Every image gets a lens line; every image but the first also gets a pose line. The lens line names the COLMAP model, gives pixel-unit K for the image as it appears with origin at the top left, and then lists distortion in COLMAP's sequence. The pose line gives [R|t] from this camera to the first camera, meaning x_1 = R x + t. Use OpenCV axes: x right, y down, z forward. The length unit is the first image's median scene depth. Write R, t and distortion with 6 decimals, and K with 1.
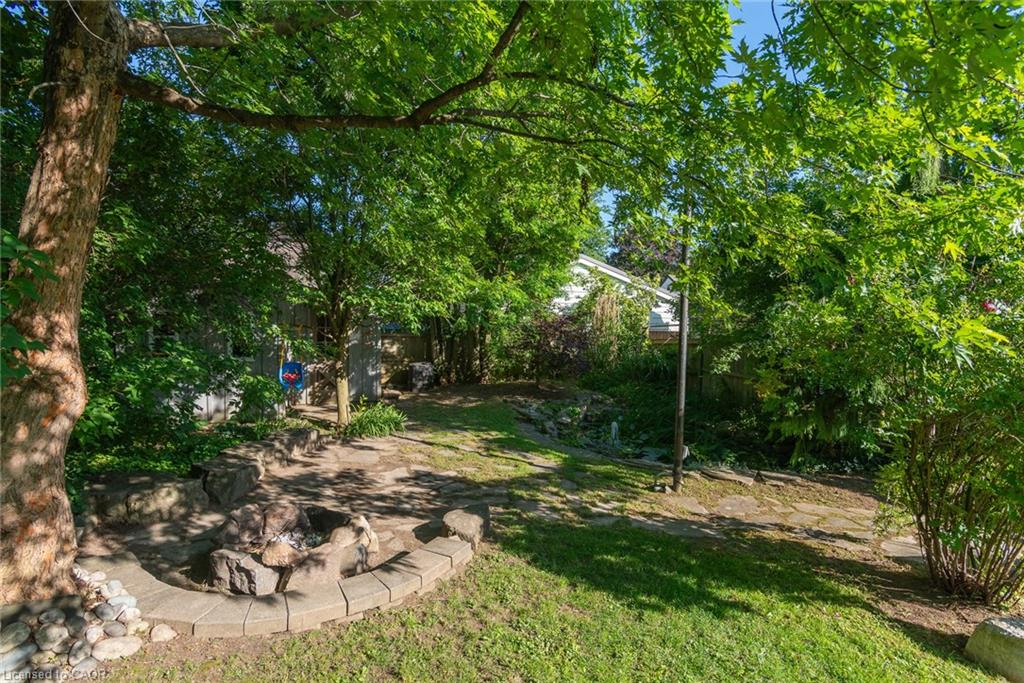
lens RADIAL K [[492.1, 0, 507.6], [0, 492.1, 345.1], [0, 0, 1]] dist [-0.000397, -0.000130]
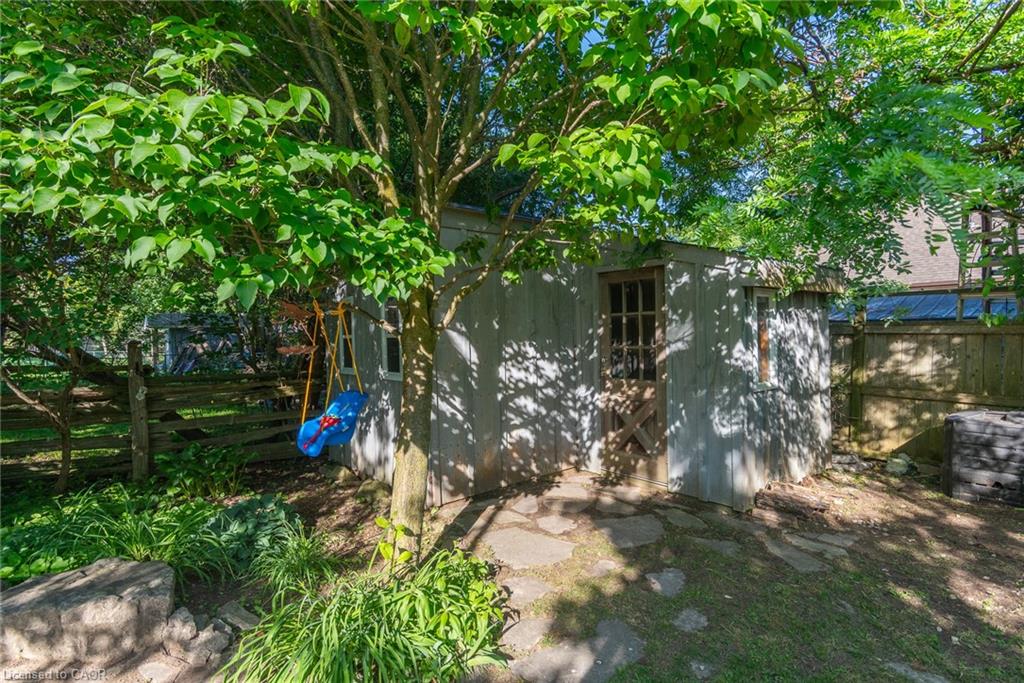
lens RADIAL K [[498.1, 0, 512.0], [0, 498.1, 341.5], [0, 0, 1]] dist [0.002034, -0.000400]
pose [[0.355808, -0.006974, -0.934533, 0.019771], [-0.013635, 0.999827, -0.012652, -0.002744], [0.934460, 0.017244, 0.355651, 0.696478]]
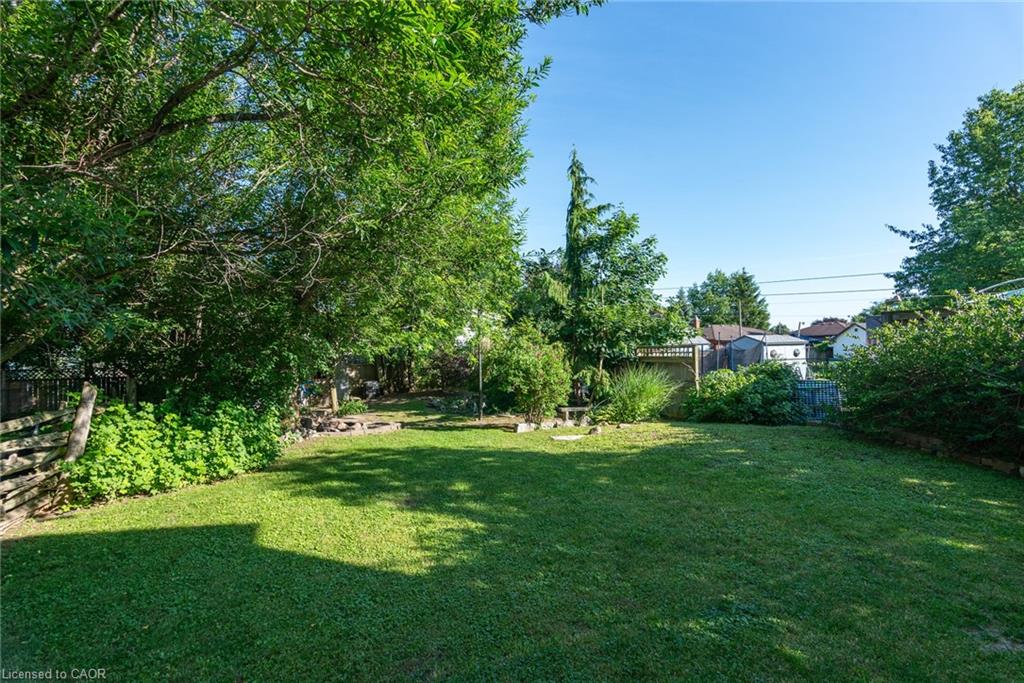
lens RADIAL K [[498.1, 0, 512.0], [0, 498.1, 341.5], [0, 0, 1]] dist [0.002034, -0.000400]
pose [[0.991093, -0.041542, 0.126526, 0.094158], [0.048275, 0.997550, -0.050624, 0.012326], [-0.124113, 0.056281, 0.990671, -0.798030]]
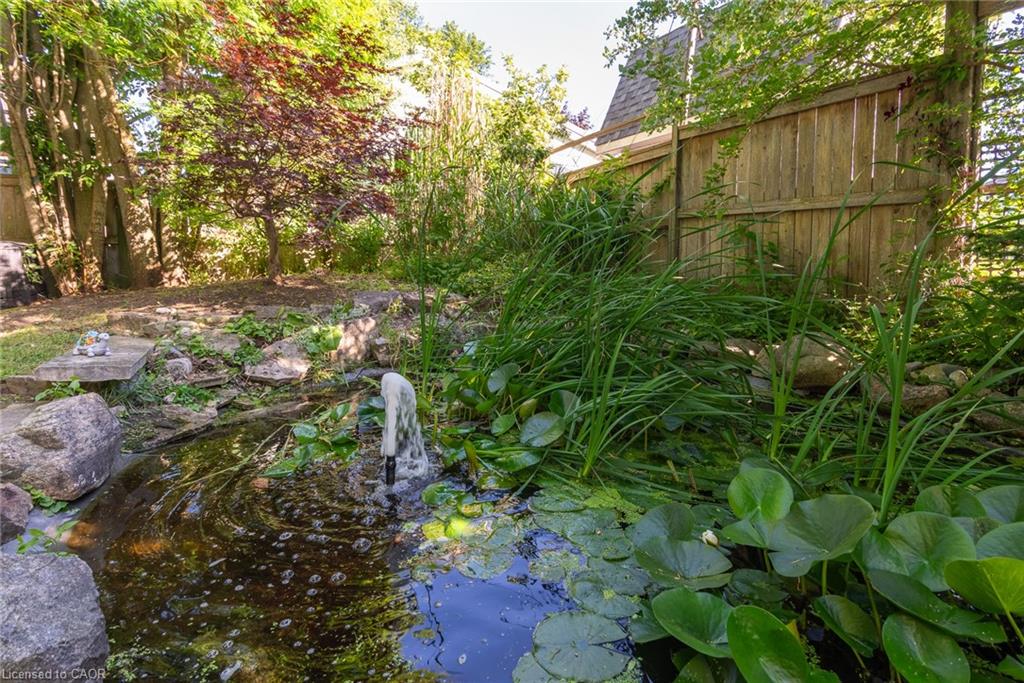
lens RADIAL K [[514.9, 0, 514.0], [0, 514.9, 308.5], [0, 0, 1]] dist [0.002464, 0.000257]
pose [[0.978294, -0.056136, 0.199473, 0.173857], [0.042386, 0.996464, 0.072550, 0.090625], [-0.202841, -0.062520, 0.977214, 0.610150]]
